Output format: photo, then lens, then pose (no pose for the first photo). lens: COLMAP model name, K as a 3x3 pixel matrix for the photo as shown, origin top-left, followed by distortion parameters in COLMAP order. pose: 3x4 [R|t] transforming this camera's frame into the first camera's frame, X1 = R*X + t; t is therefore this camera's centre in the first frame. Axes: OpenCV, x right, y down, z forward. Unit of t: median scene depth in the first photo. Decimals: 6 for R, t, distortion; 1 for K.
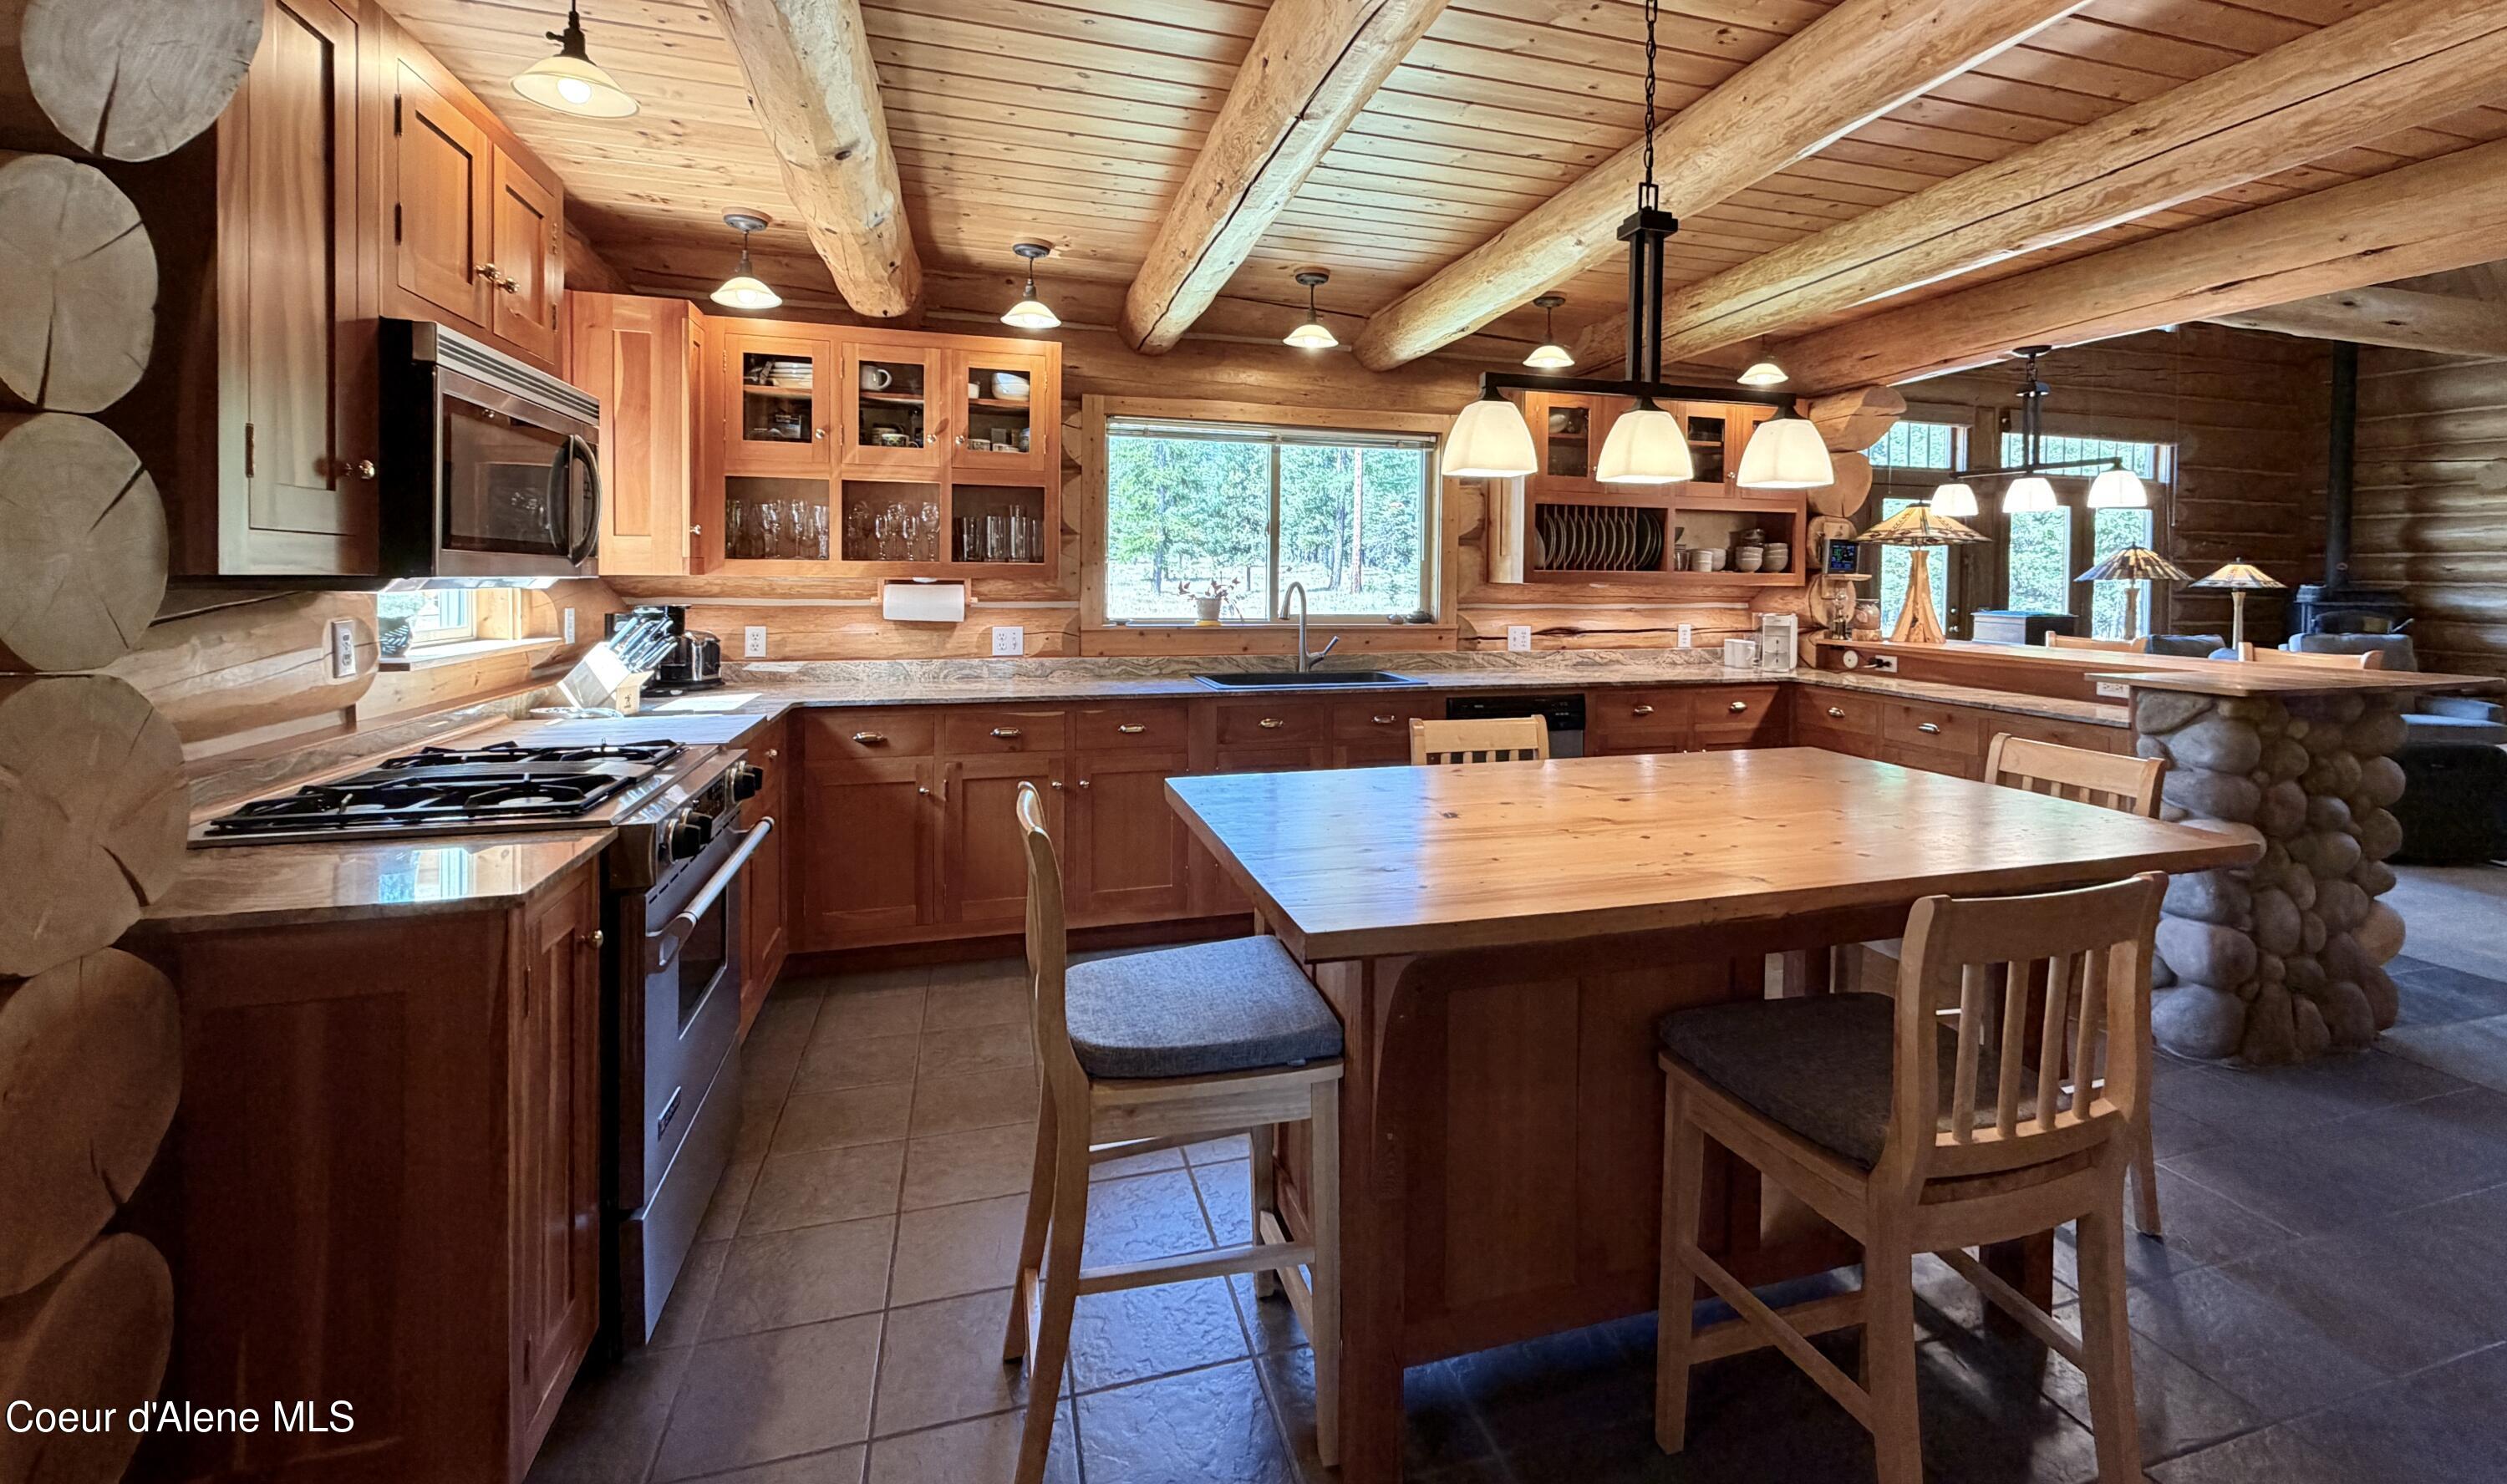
lens RADIAL K [[1059.2, 0, 1308.6], [0, 1059.2, 602.0], [0, 0, 1]] dist [-0.002549, 0.001124]
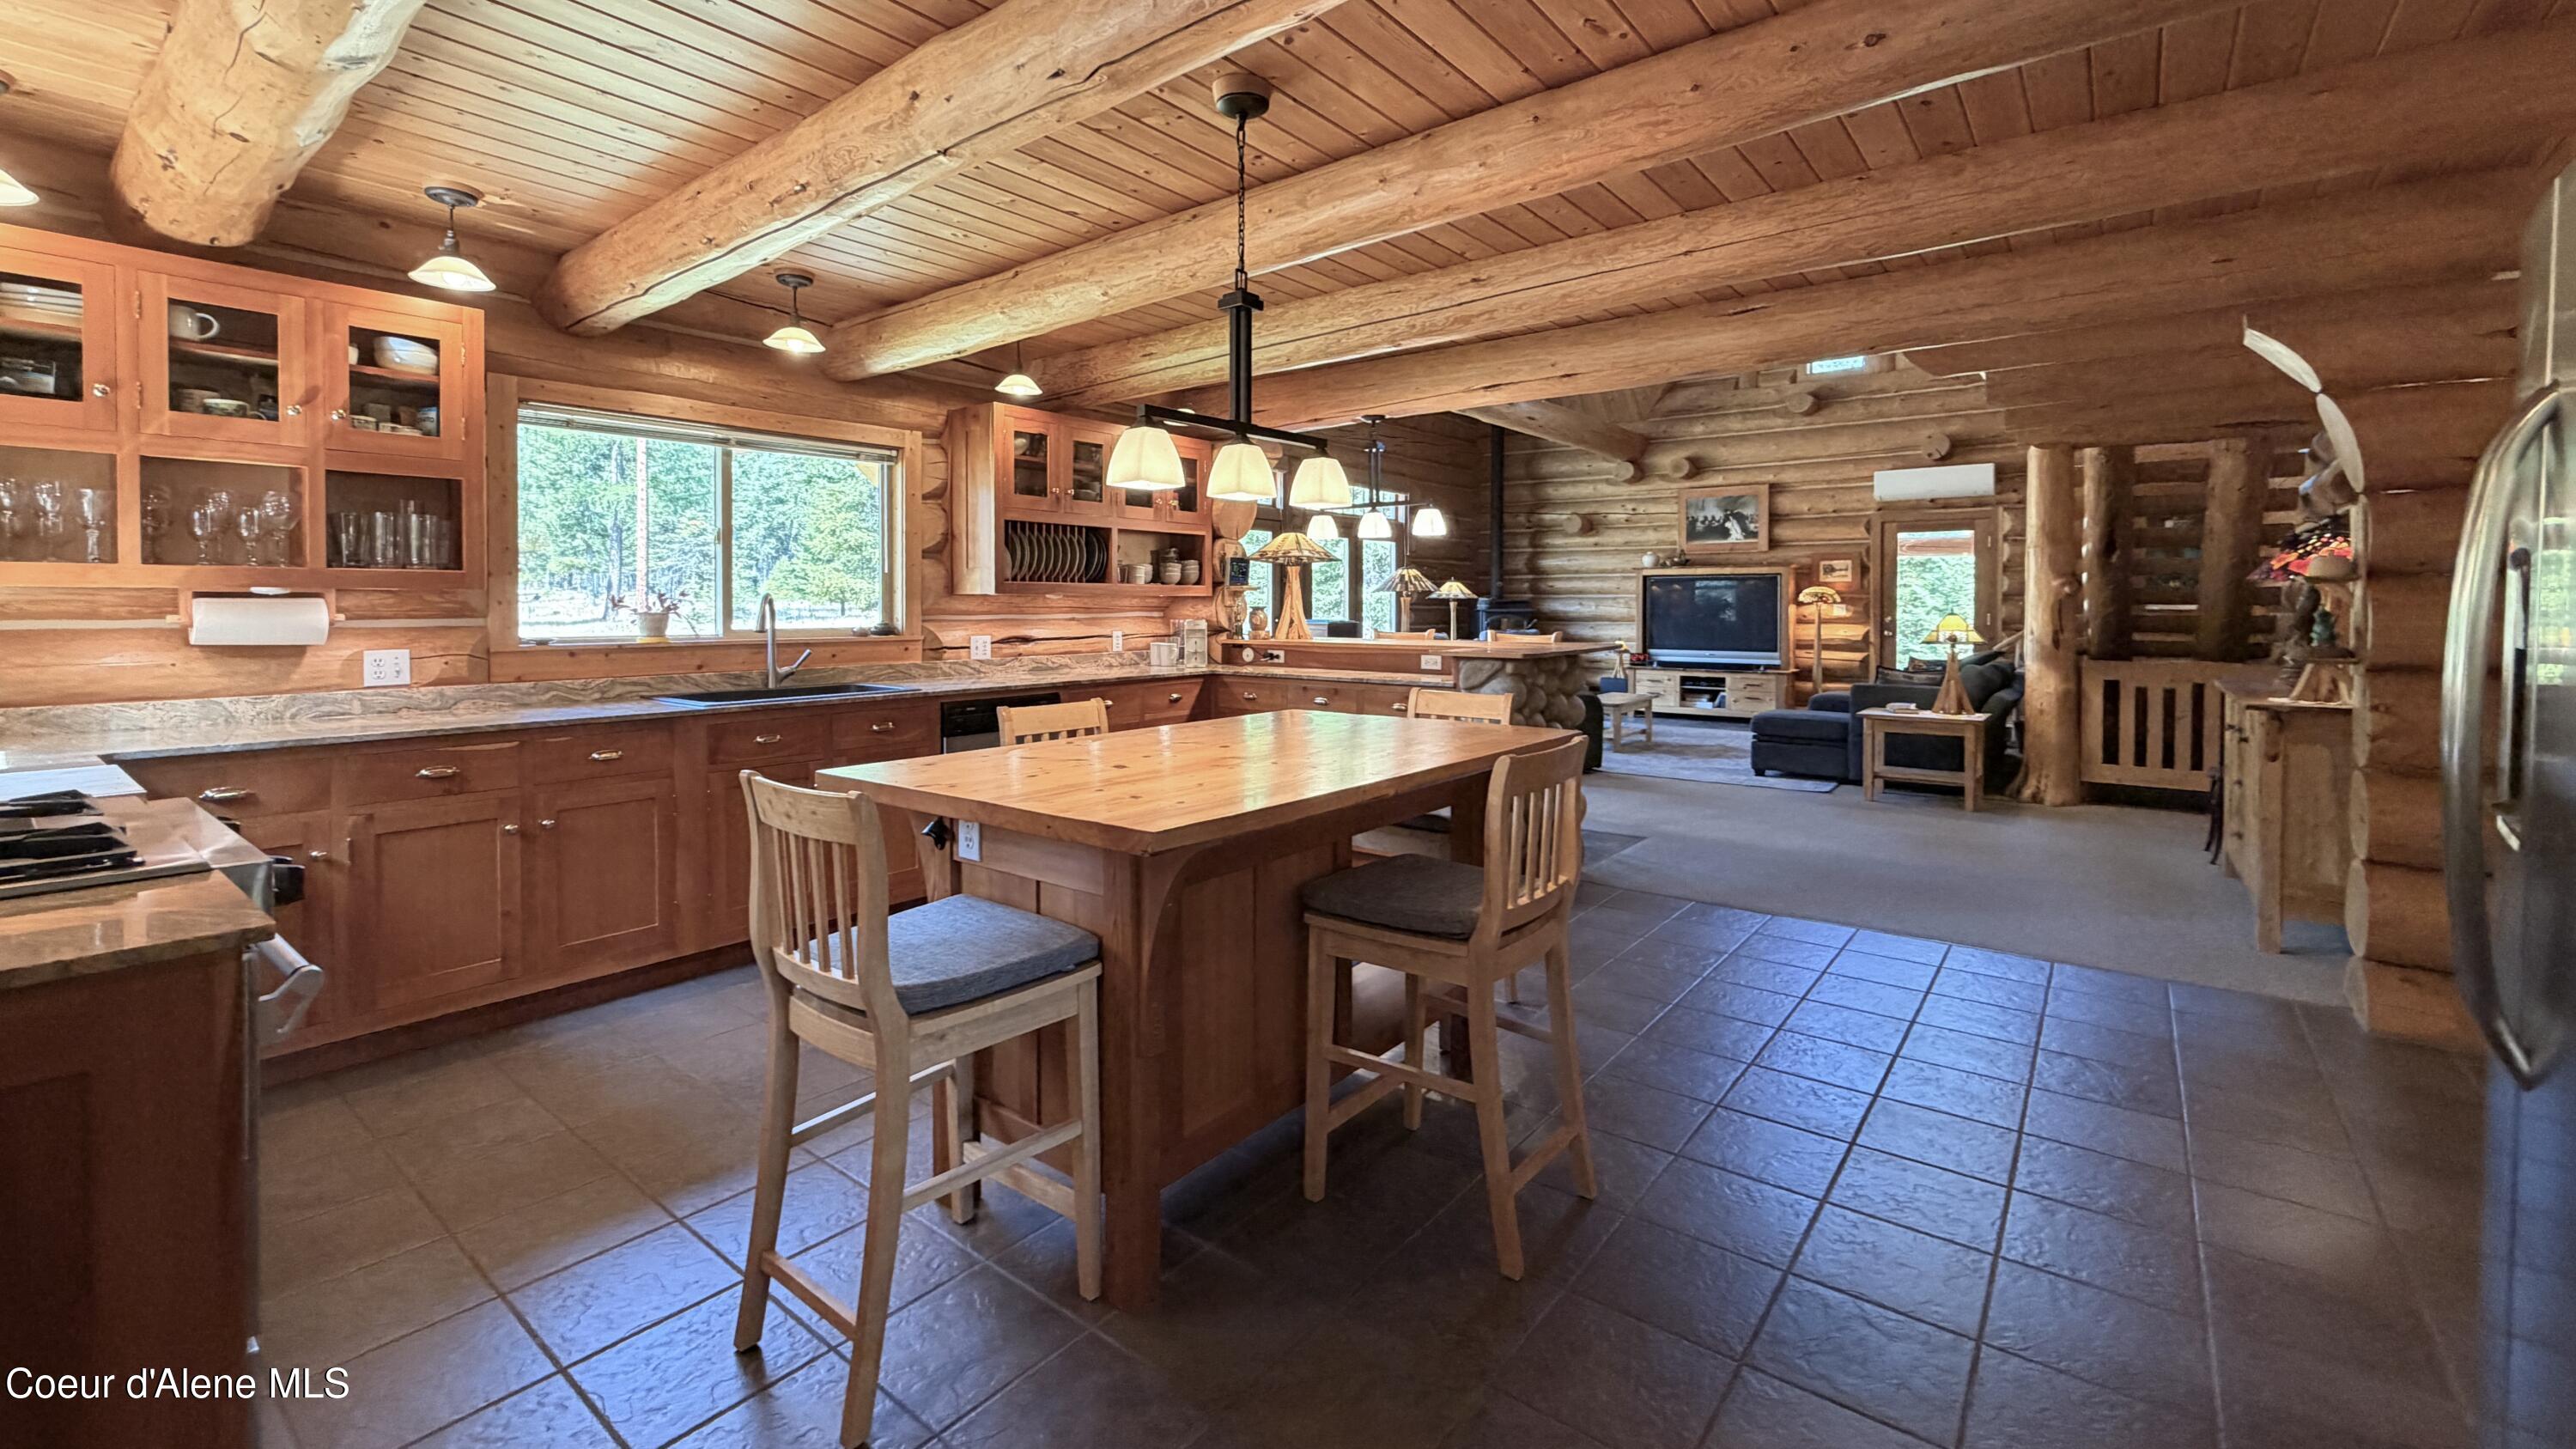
lens RADIAL K [[1060.9, 0, 1261.1], [0, 1060.9, 625.4], [0, 0, 1]] dist [-0.002659, 0.000337]
pose [[0.834505, -0.021686, 0.550574, -0.189172], [0.023294, 0.999720, 0.004070, 0.018552], [-0.550508, 0.009429, 0.834776, -0.049770]]
